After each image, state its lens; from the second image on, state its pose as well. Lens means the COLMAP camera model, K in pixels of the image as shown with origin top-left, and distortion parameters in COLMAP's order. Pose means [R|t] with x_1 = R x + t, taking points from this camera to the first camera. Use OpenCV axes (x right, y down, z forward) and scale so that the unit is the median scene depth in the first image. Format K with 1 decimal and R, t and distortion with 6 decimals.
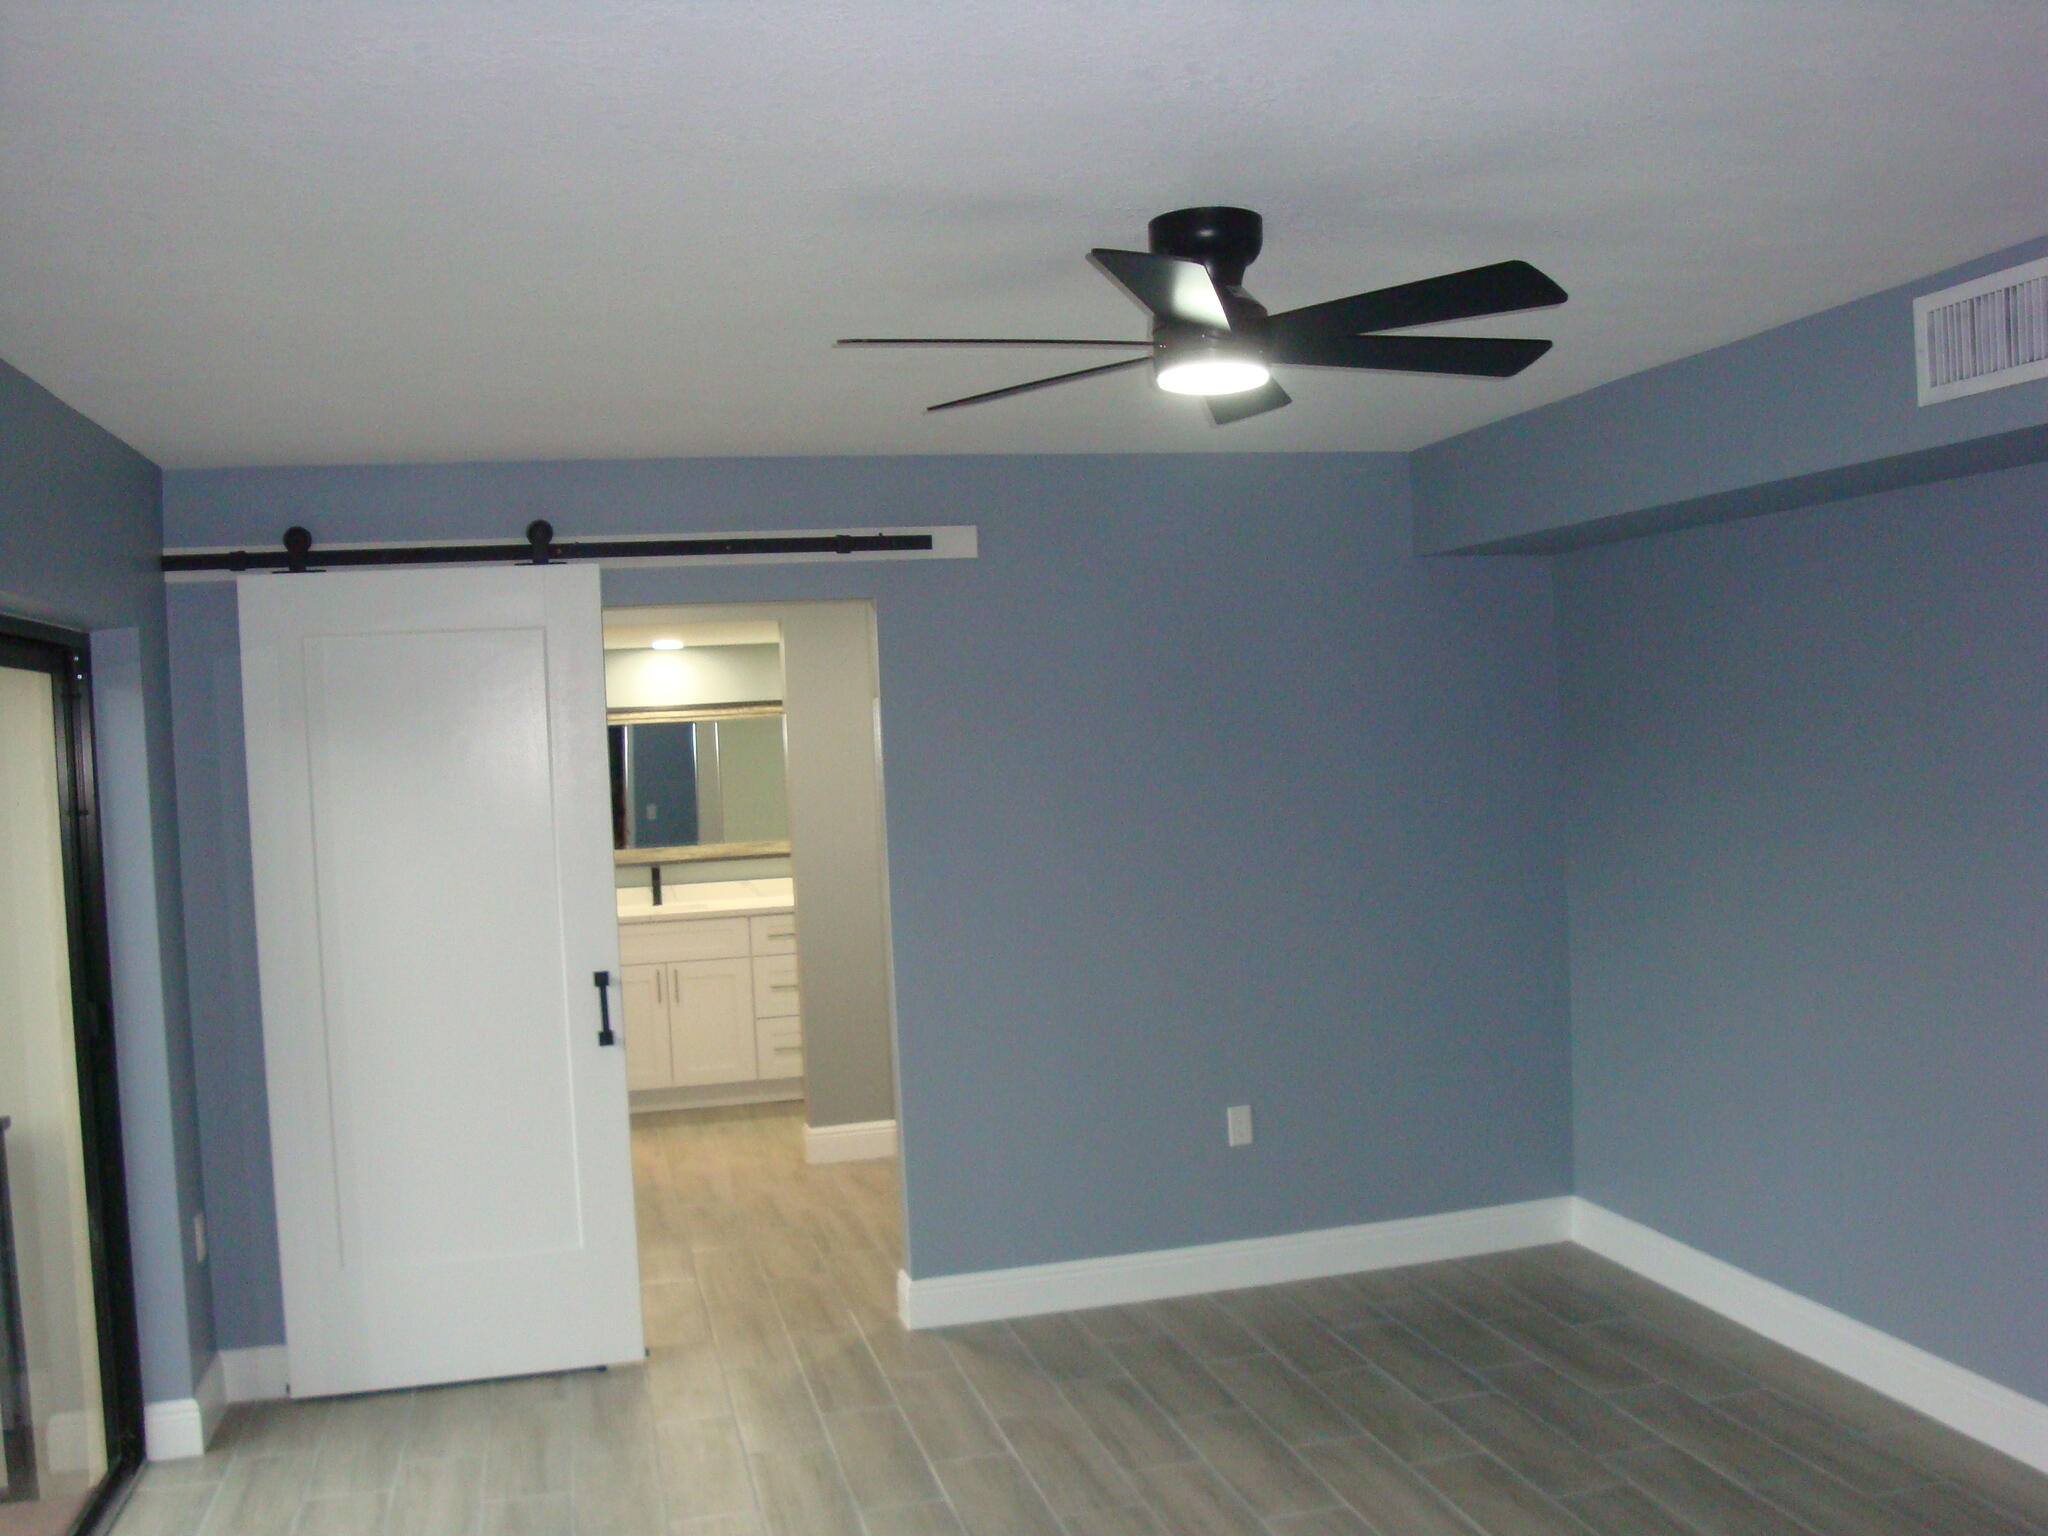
lens RADIAL K [[1856.1, 0, 1010.3], [0, 1856.1, 771.5], [0, 0, 1]] dist [-0.155539, 0.132984]
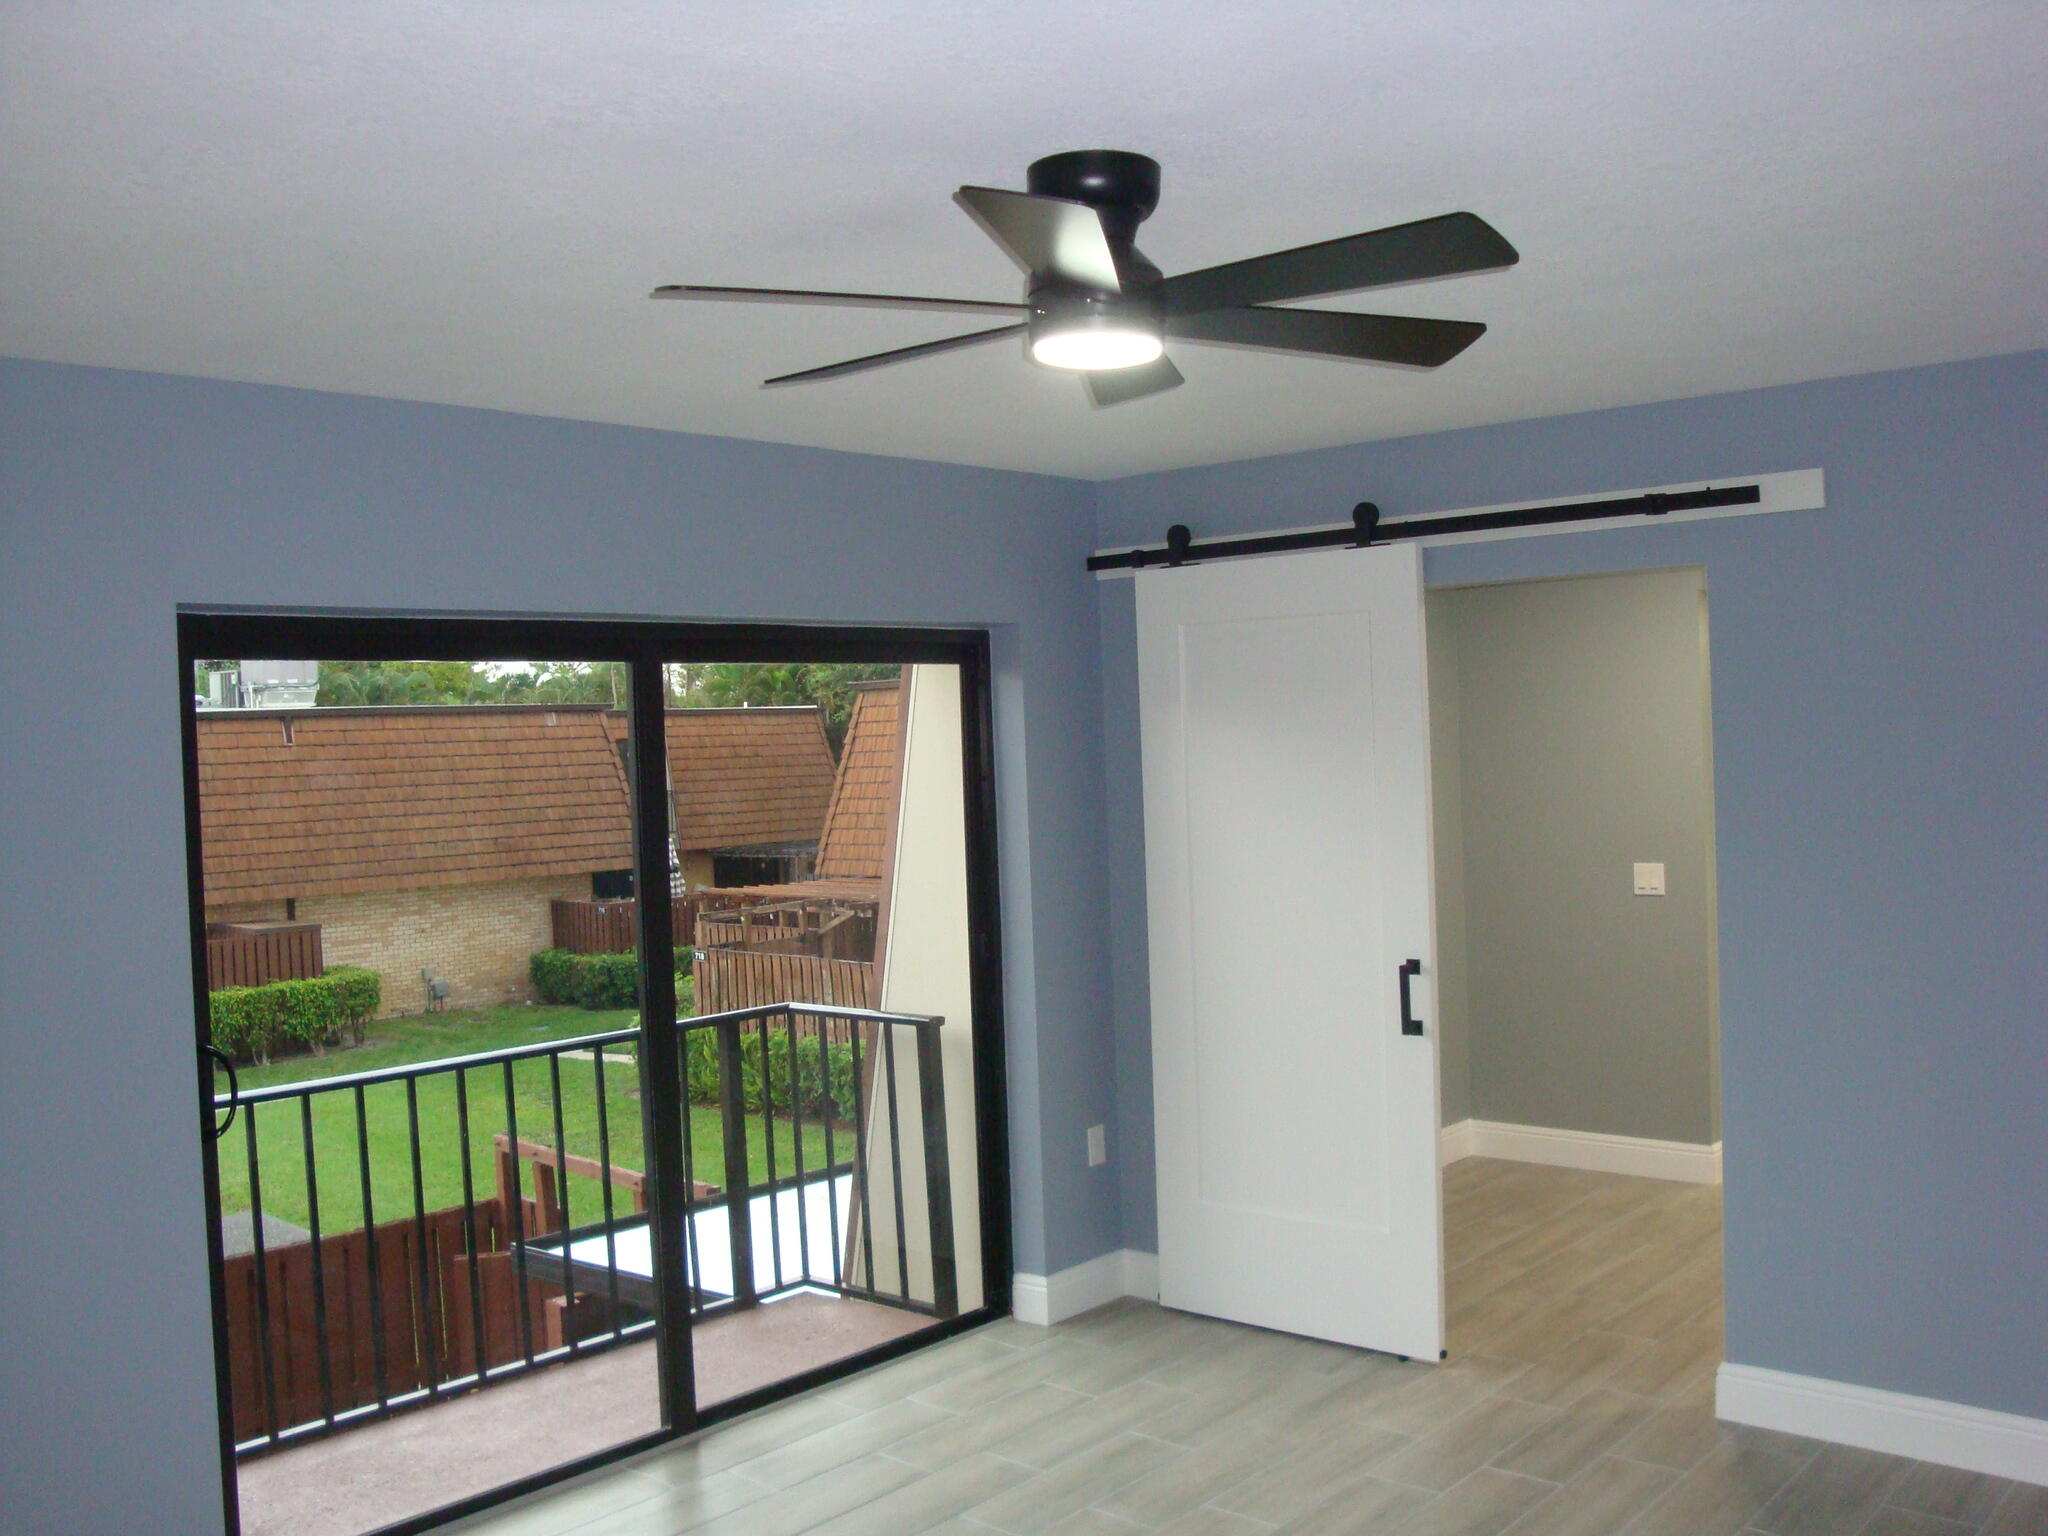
lens RADIAL K [[1856.1, 0, 1008.3], [0, 1856.1, 769.3], [0, 0, 1]] dist [-0.155539, 0.132984]
pose [[0.562556, 0.042934, -0.825644, 0.480045], [-0.006241, 0.998843, 0.047689, -0.039708], [0.826736, -0.021675, 0.562173, 0.282918]]
